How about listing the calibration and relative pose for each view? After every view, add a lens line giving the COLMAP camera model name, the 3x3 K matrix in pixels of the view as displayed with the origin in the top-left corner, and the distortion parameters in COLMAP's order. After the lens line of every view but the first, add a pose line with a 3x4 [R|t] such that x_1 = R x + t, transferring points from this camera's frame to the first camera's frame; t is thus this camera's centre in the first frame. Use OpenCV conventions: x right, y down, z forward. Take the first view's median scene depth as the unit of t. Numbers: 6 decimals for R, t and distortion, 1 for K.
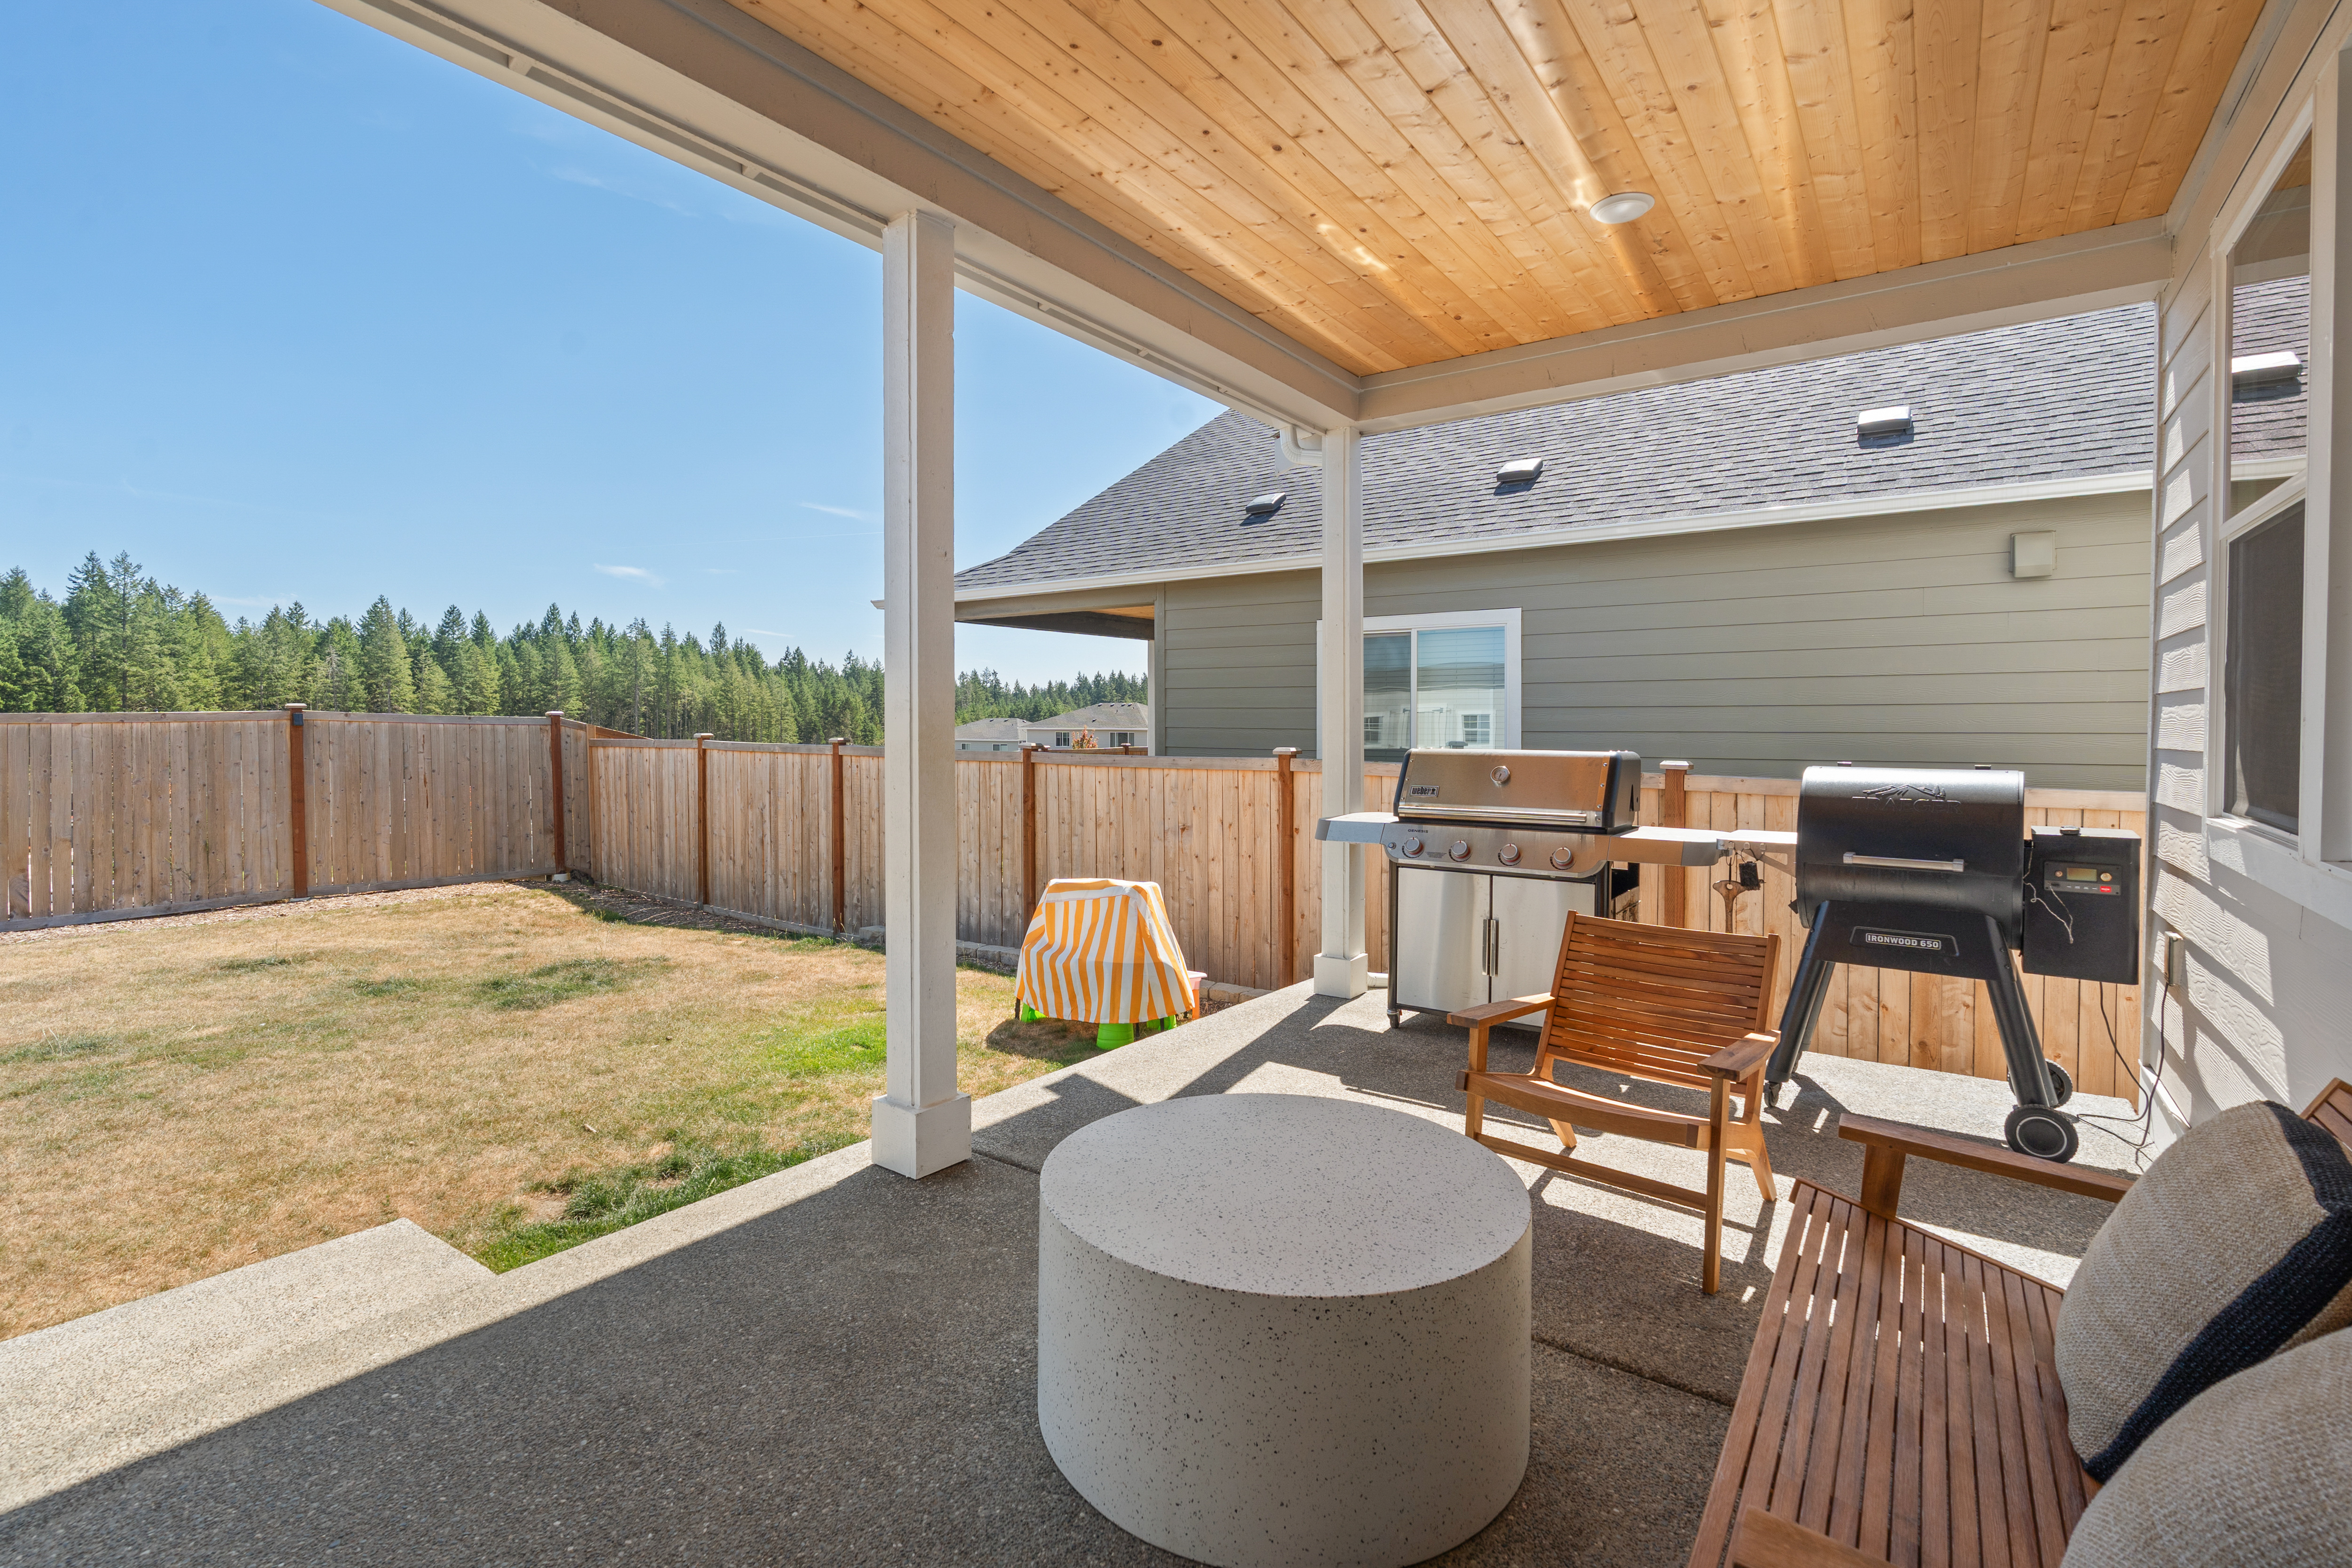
lens RADIAL K [[1080.3, 0, 1142.8], [0, 1080.3, 730.0], [0, 0, 1]] dist [-0.004830, 0.002763]
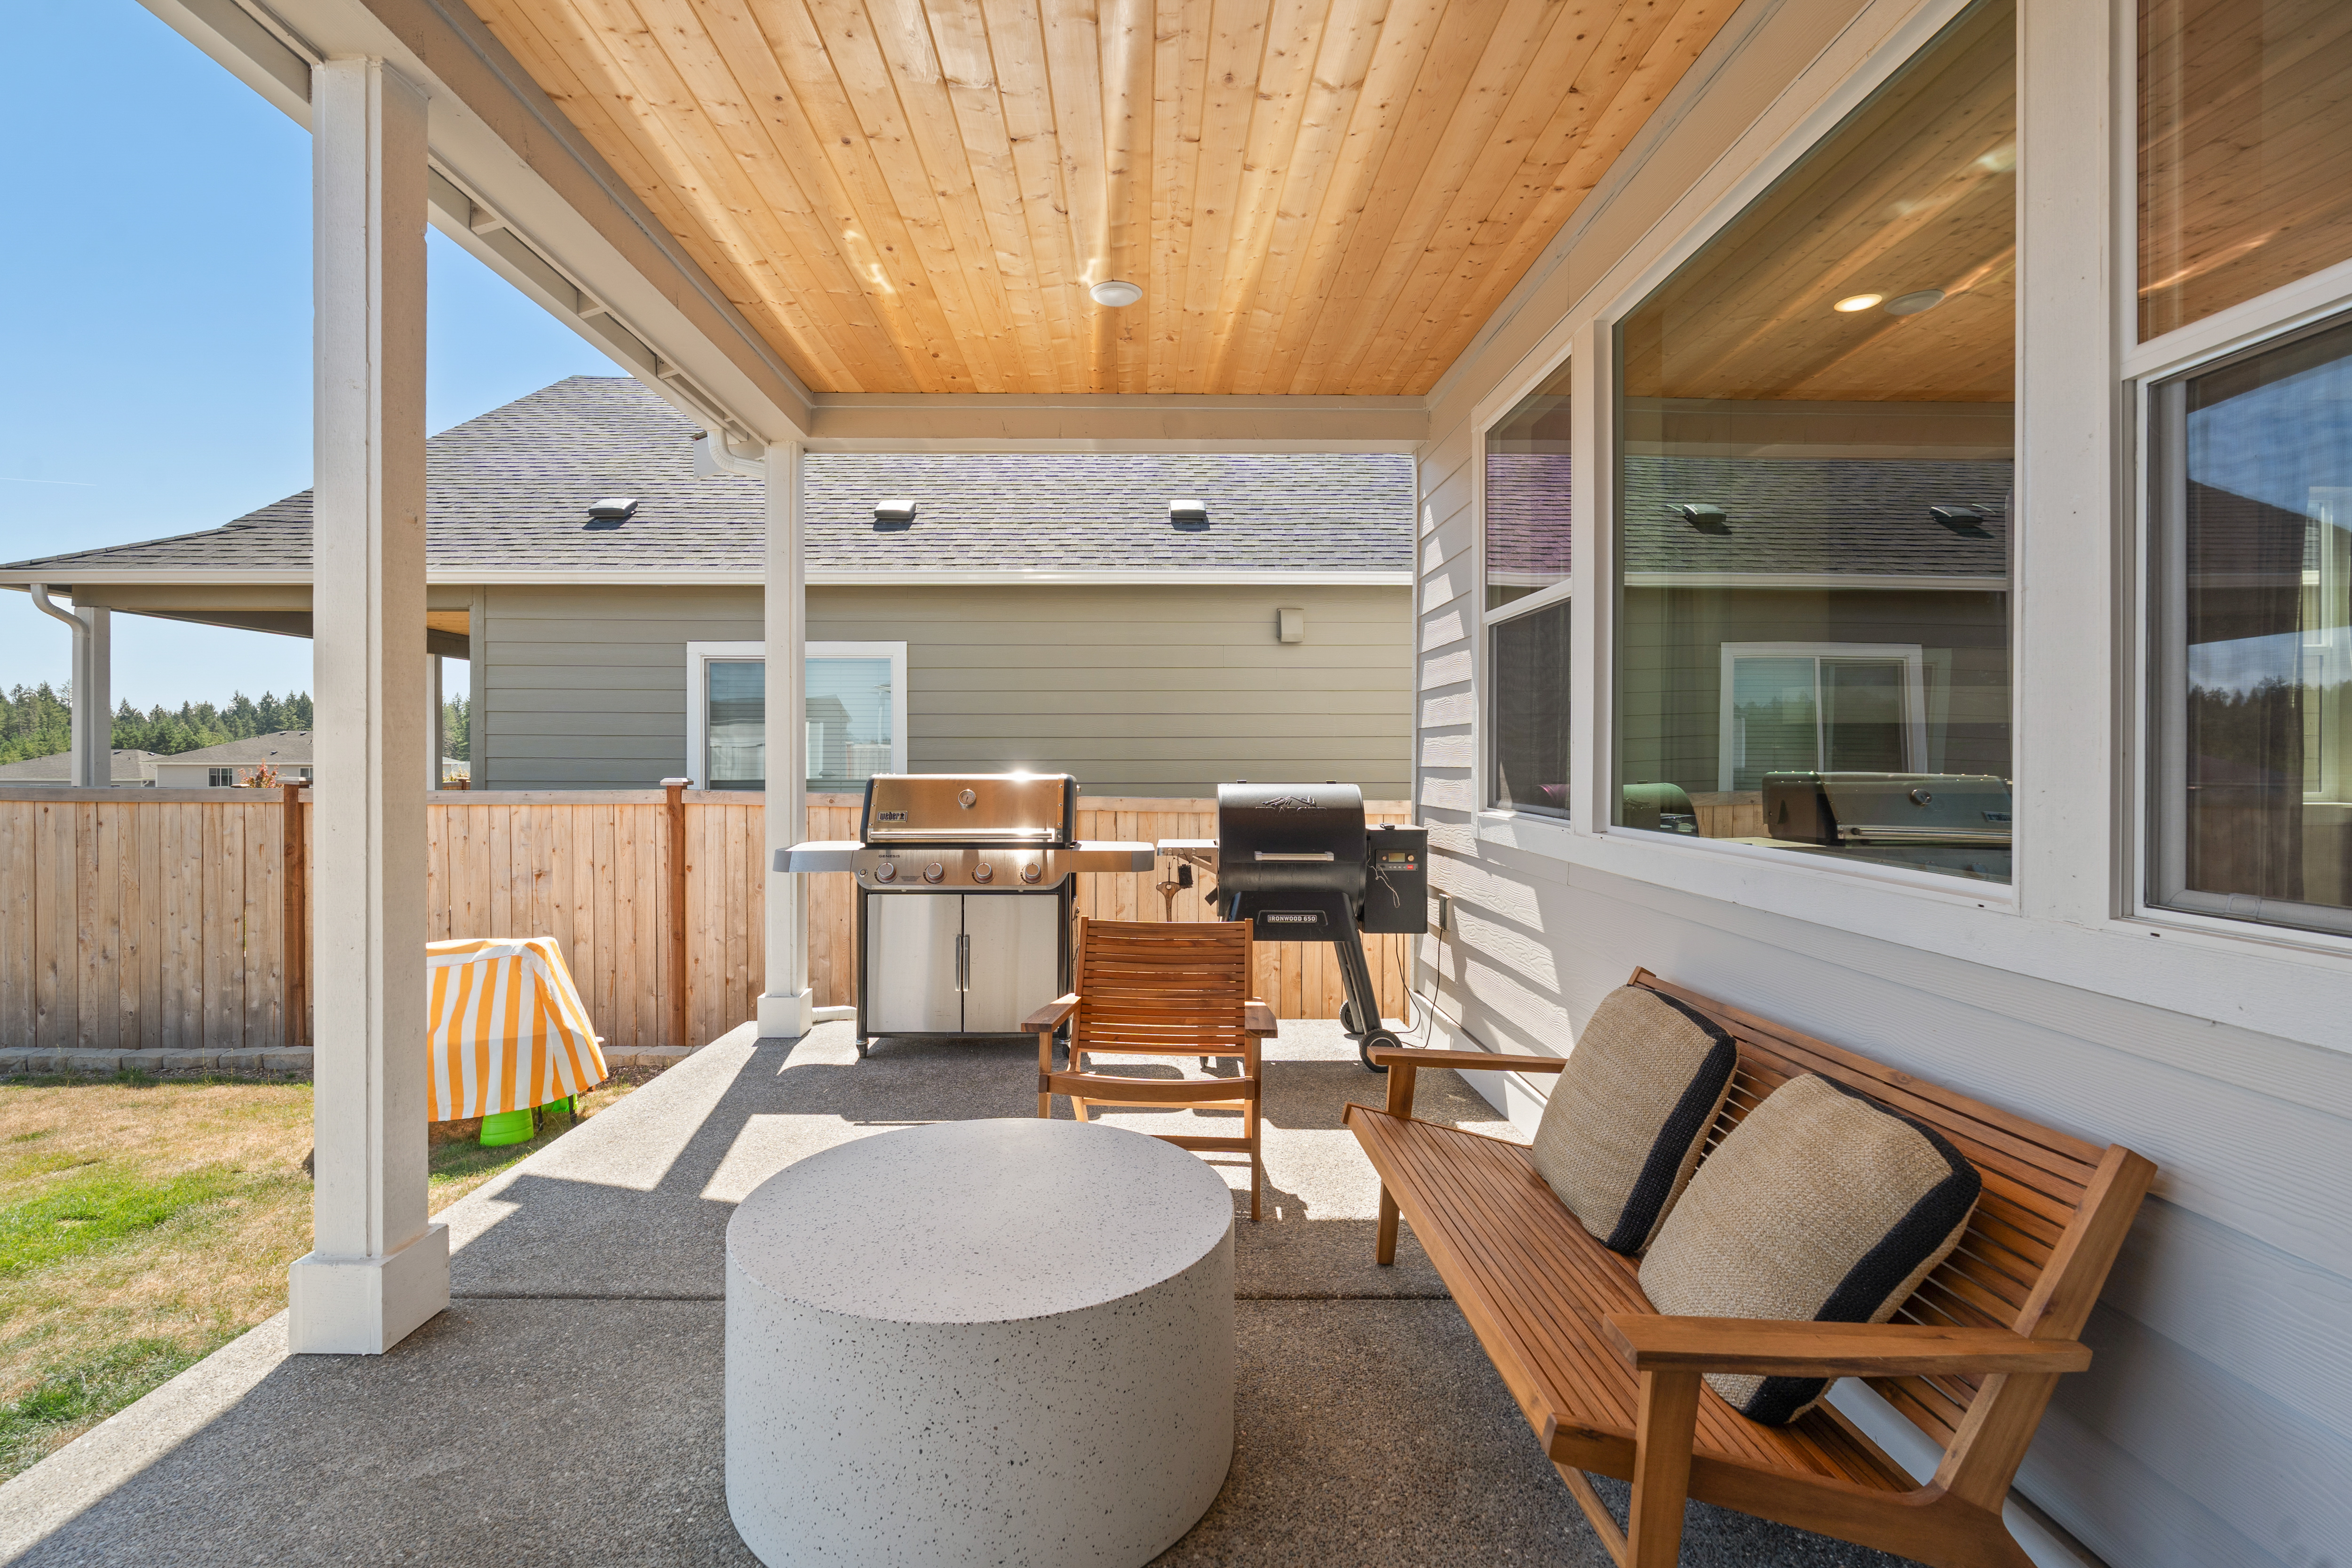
lens RADIAL K [[1080.3, 0, 1128.6], [0, 1080.3, 747.7], [0, 0, 1]] dist [-0.004830, 0.002763]
pose [[0.803157, 0.005518, 0.595742, -0.187575], [0.003729, 0.999891, -0.014288, 0.009327], [-0.595756, 0.013697, 0.803049, 0.071746]]
